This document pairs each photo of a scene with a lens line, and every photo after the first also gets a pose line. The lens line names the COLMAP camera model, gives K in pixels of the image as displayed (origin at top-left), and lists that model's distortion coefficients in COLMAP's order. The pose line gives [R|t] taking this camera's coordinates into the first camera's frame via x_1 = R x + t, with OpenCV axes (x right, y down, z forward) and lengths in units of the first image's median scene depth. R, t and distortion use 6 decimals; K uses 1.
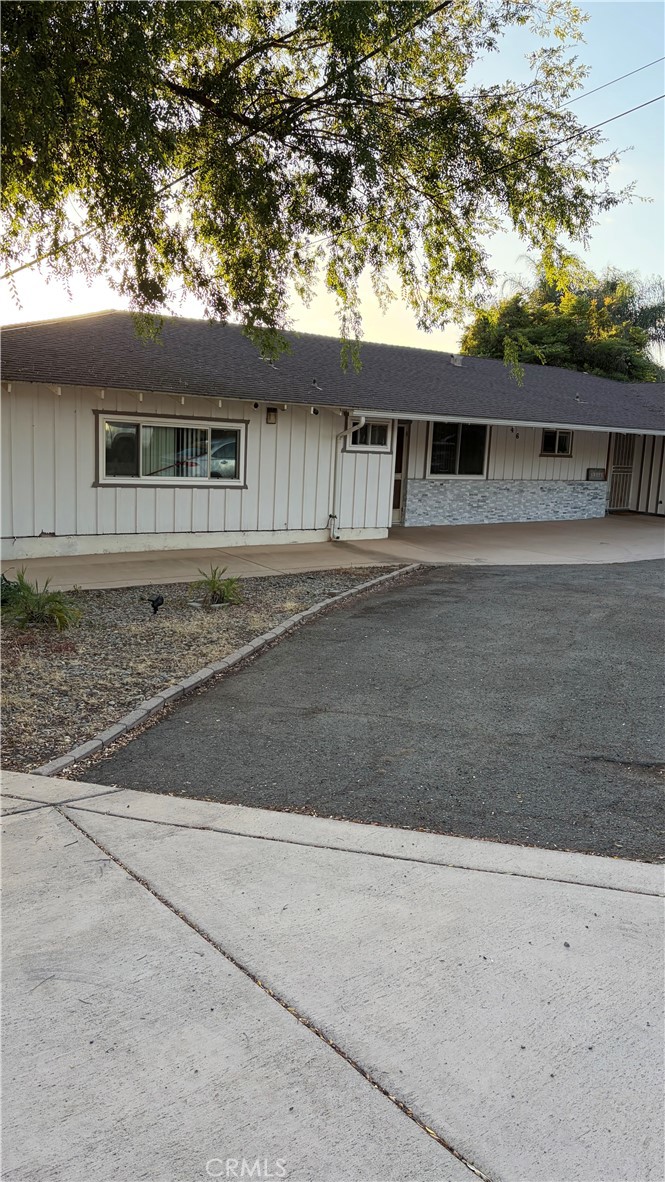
lens RADIAL K [[888.7, 0, 333.3], [0, 888.7, 592.7], [0, 0, 1]] dist [0.028542, -0.049407]
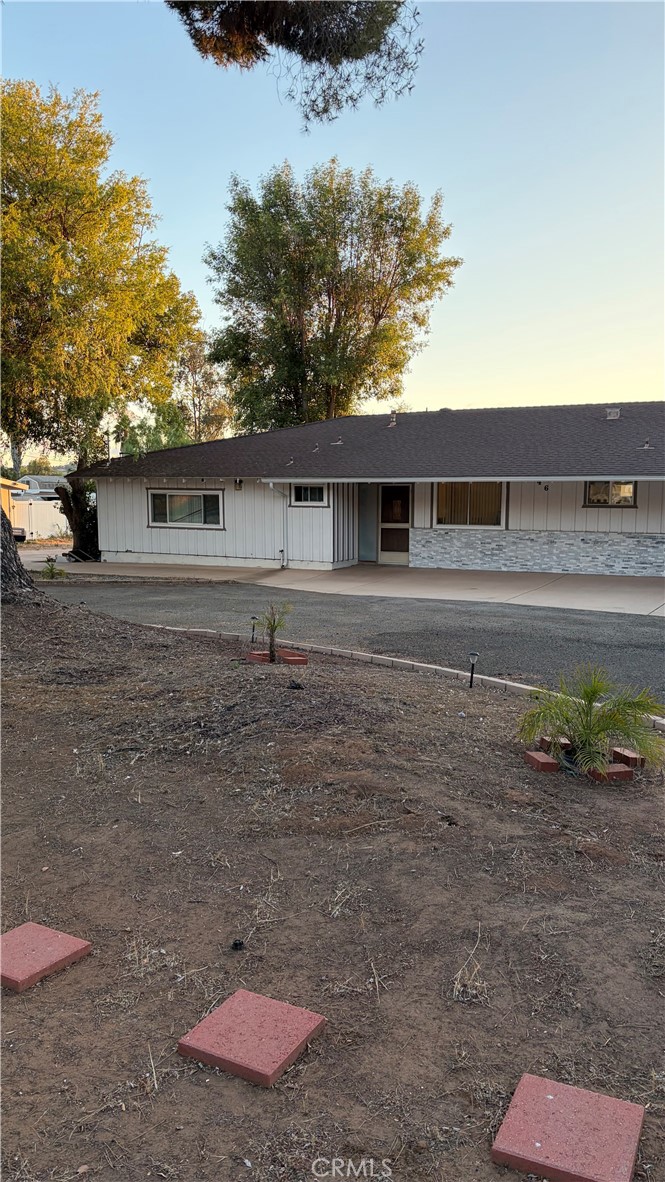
lens RADIAL K [[888.7, 0, 317.0], [0, 888.7, 599.8], [0, 0, 1]] dist [0.028542, -0.049407]
pose [[0.411808, 0.068335, -0.908705, 1.090599], [-0.138830, 0.990249, 0.011552, -0.025767], [0.900633, 0.121398, 0.417280, 0.370732]]
